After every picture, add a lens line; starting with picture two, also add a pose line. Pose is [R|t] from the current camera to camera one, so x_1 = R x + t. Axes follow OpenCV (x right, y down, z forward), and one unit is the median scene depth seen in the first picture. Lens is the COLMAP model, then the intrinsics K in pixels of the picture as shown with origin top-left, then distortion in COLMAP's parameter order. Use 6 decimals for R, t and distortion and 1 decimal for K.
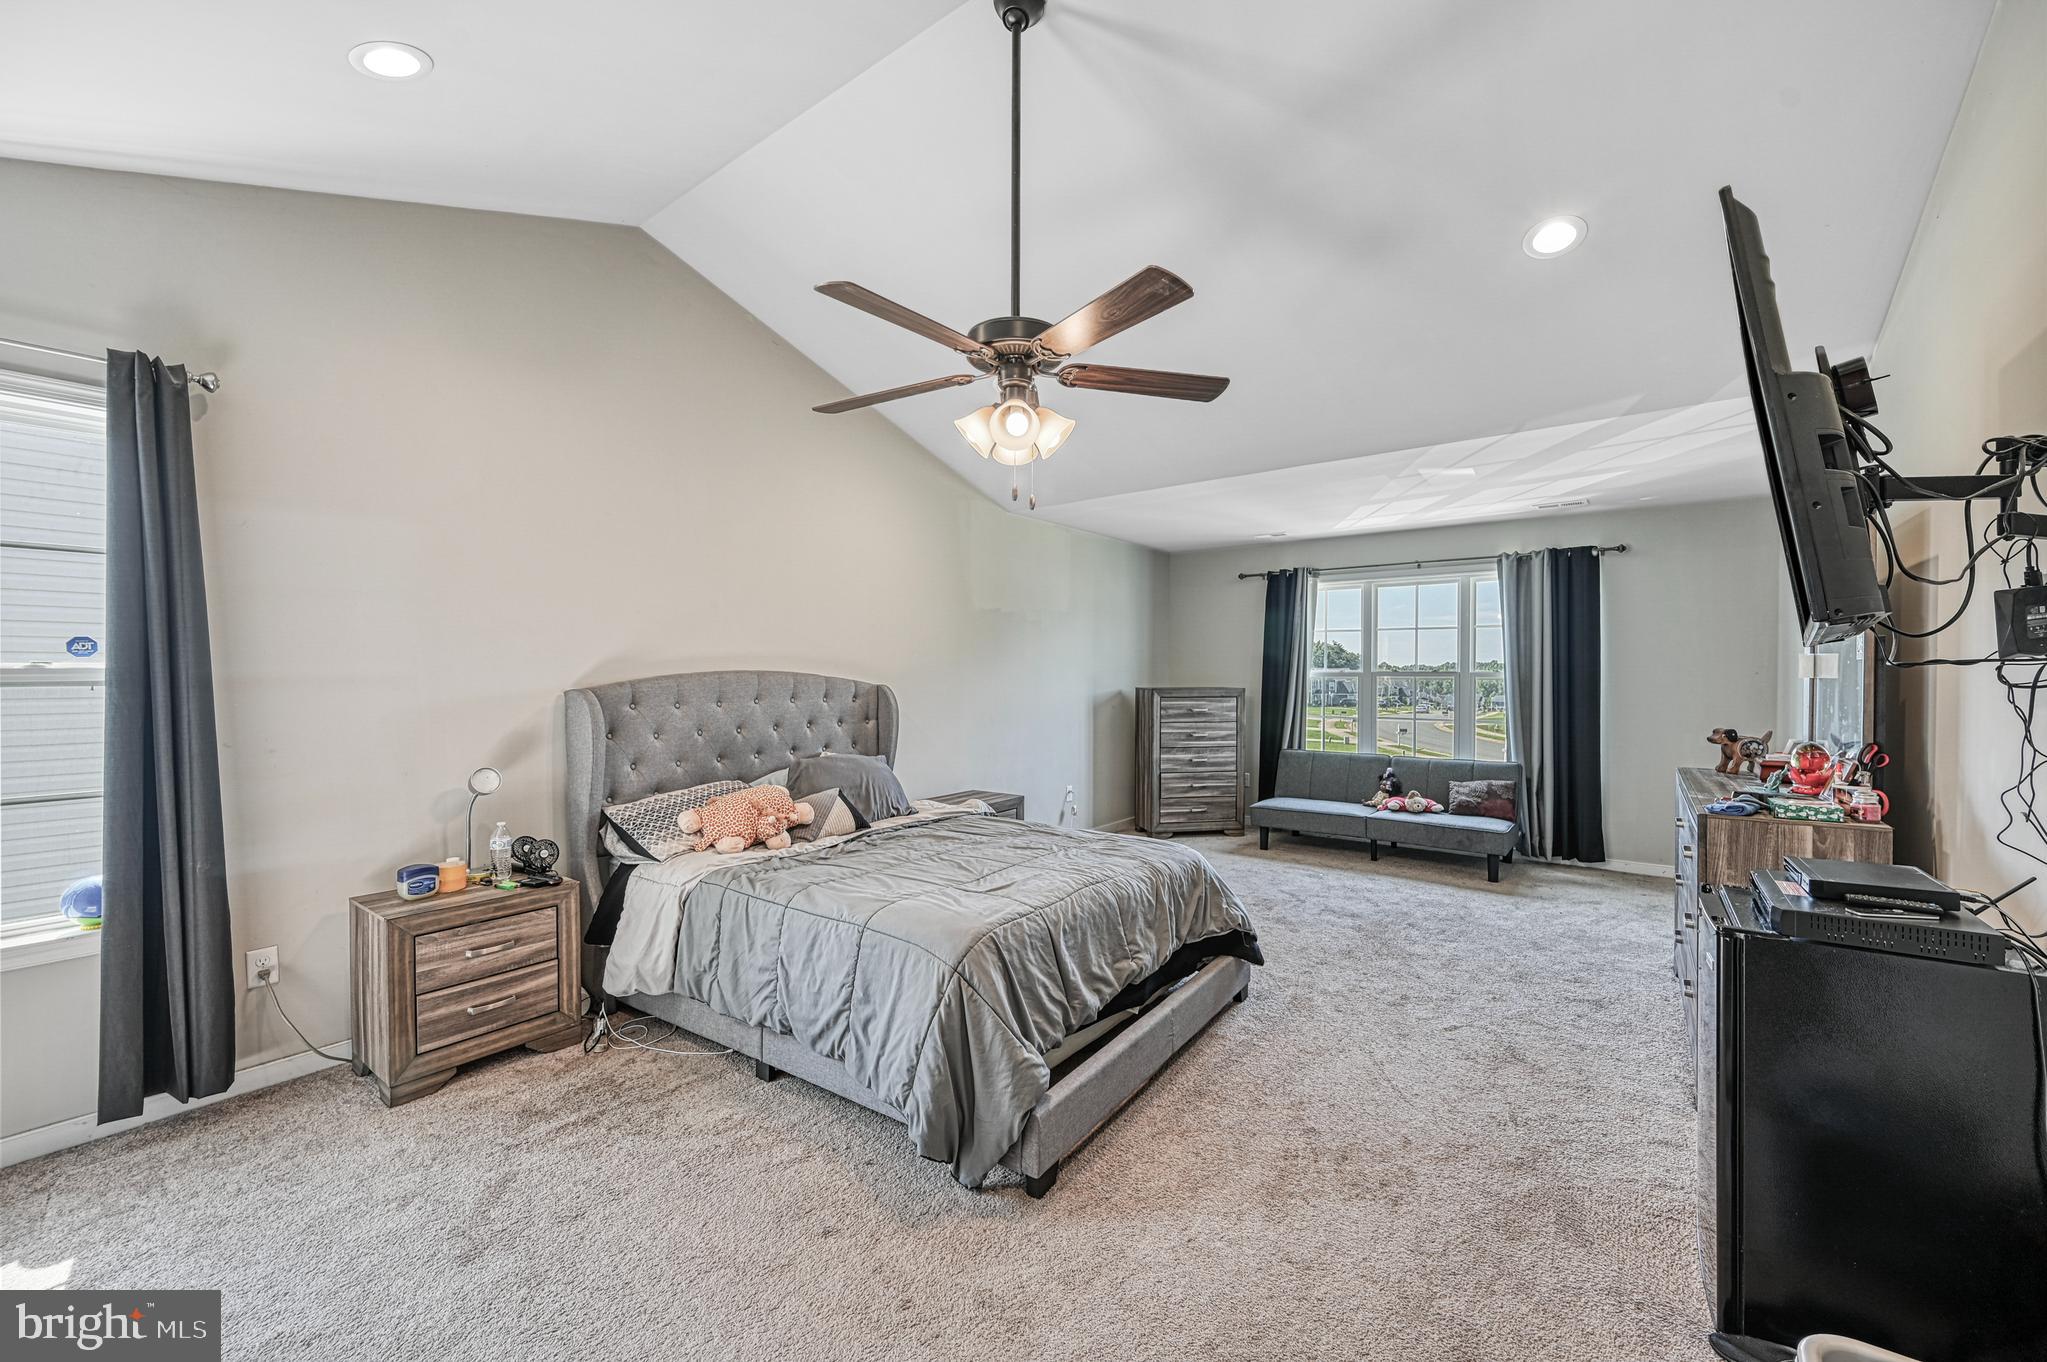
lens RADIAL K [[810.4, 0, 1016.9], [0, 810.4, 687.1], [0, 0, 1]] dist [-0.000724, 0.000595]
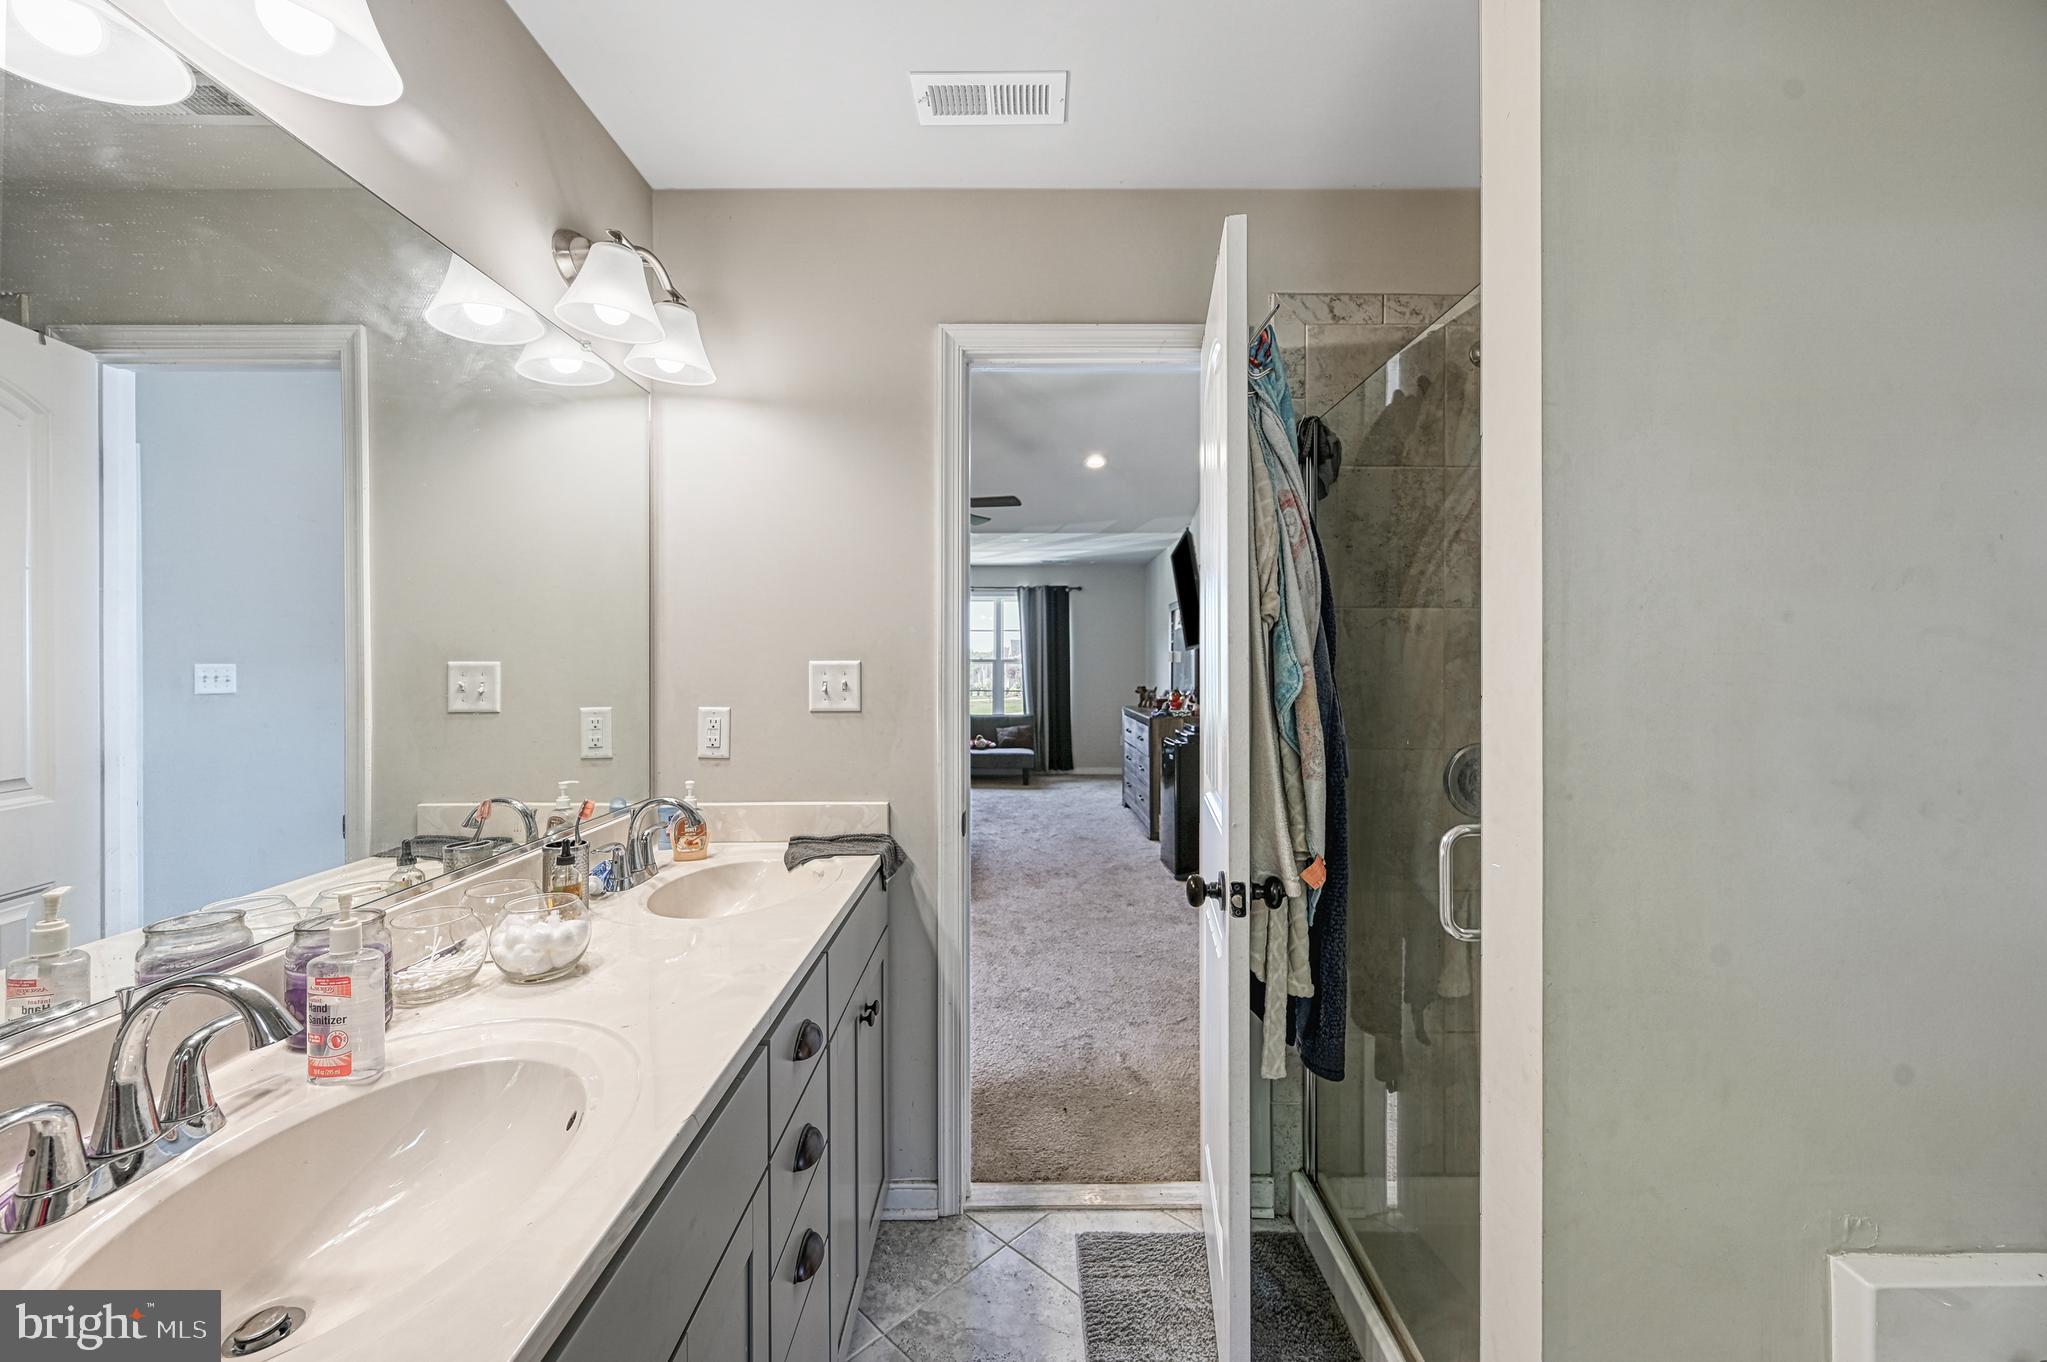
lens RADIAL K [[810.4, 0, 1021.8], [0, 810.4, 670.8], [0, 0, 1]] dist [-0.000724, 0.000595]
pose [[0.794867, -0.006711, 0.606747, -0.398437], [0.009933, 0.999949, -0.001953, 0.008117], [-0.606702, 0.007579, 0.794893, -0.298312]]
